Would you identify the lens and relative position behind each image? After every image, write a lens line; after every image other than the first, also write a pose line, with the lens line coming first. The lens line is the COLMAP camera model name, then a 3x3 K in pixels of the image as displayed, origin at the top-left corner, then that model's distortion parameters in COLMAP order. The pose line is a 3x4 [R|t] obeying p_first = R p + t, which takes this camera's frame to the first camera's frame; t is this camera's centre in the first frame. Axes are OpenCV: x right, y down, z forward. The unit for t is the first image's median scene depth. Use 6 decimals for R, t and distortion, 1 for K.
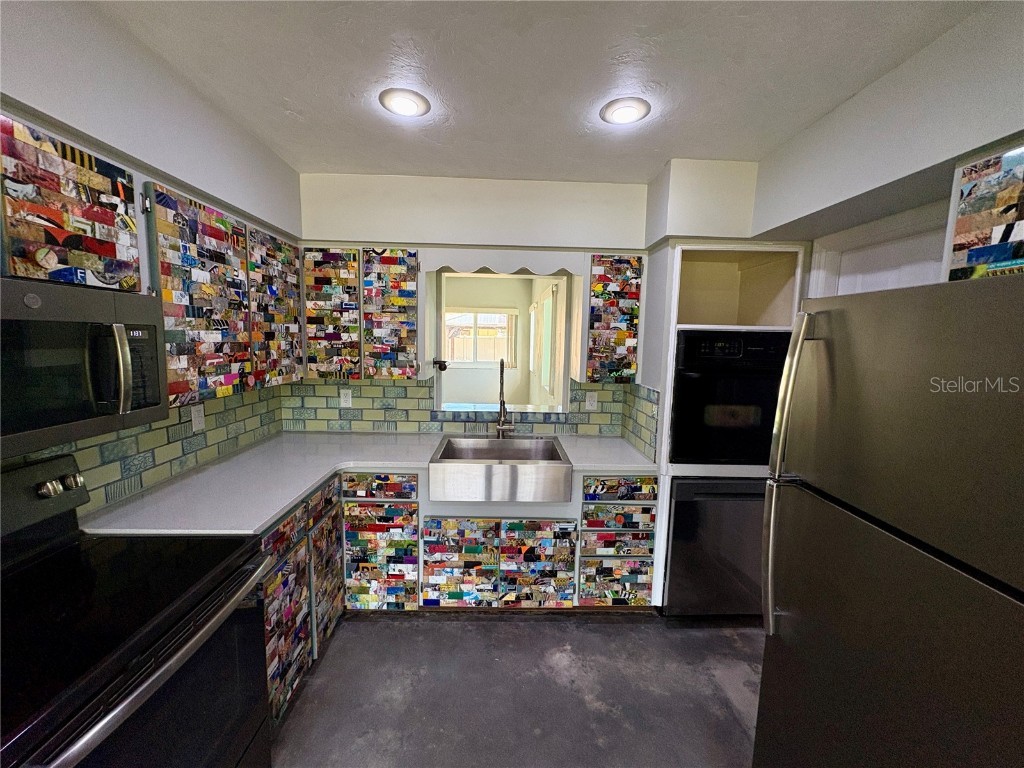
lens RADIAL K [[406.4, 0, 511.5], [0, 406.4, 383.4], [0, 0, 1]] dist [0.000338, 0.000376]
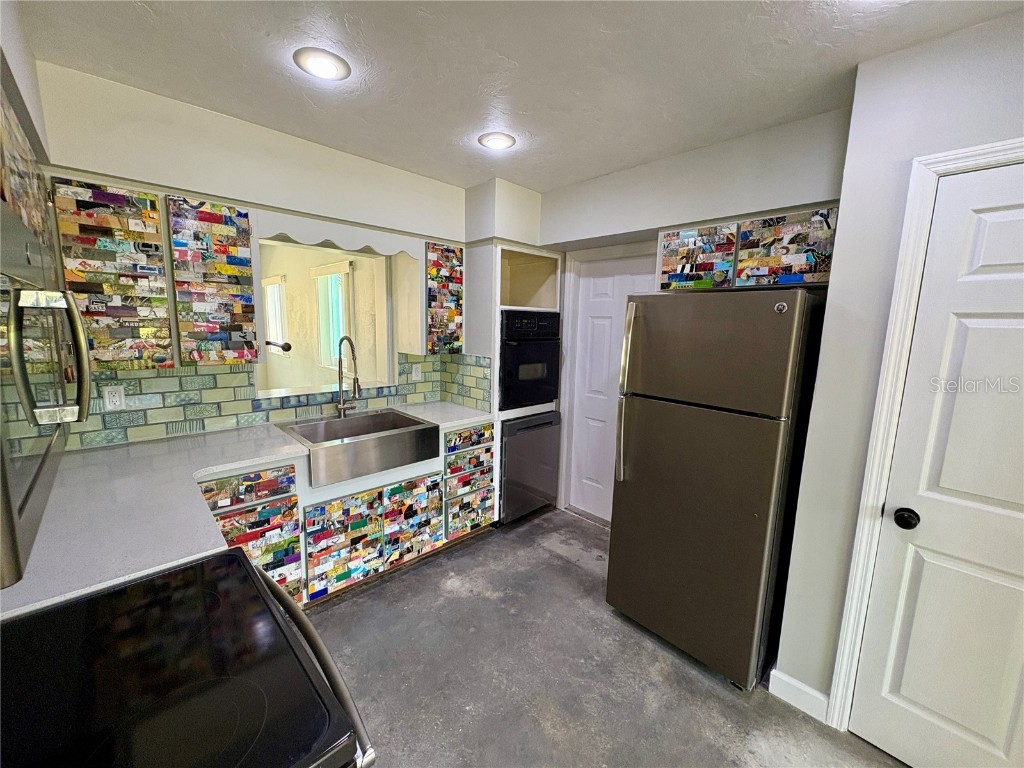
lens RADIAL K [[406.4, 0, 511.5], [0, 406.4, 383.4], [0, 0, 1]] dist [0.000338, 0.000376]
pose [[0.737135, -0.105292, 0.667492, -0.453459], [0.069577, 0.994362, 0.080017, 0.002703], [-0.672154, -0.012541, 0.740305, -0.004557]]
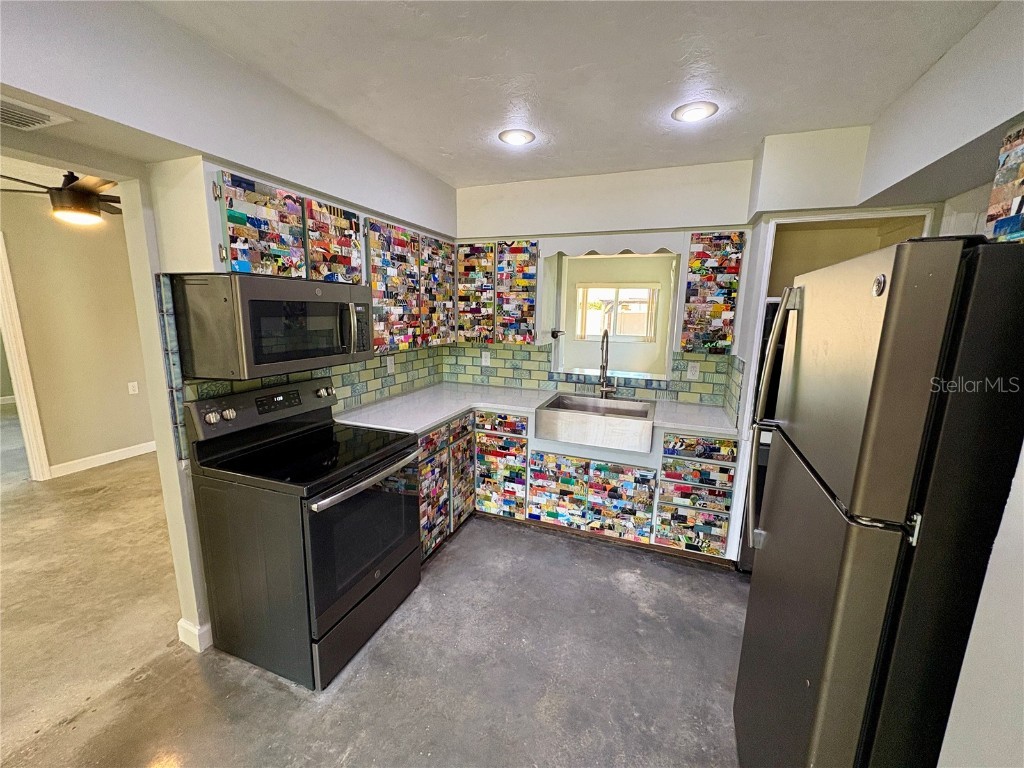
lens RADIAL K [[406.4, 0, 511.5], [0, 406.4, 383.4], [0, 0, 1]] dist [0.000338, 0.000376]
pose [[0.923929, 0.063546, -0.377248, 0.201202], [-0.041010, 0.996877, 0.067481, 0.029803], [0.380359, -0.046877, 0.923650, -0.211709]]
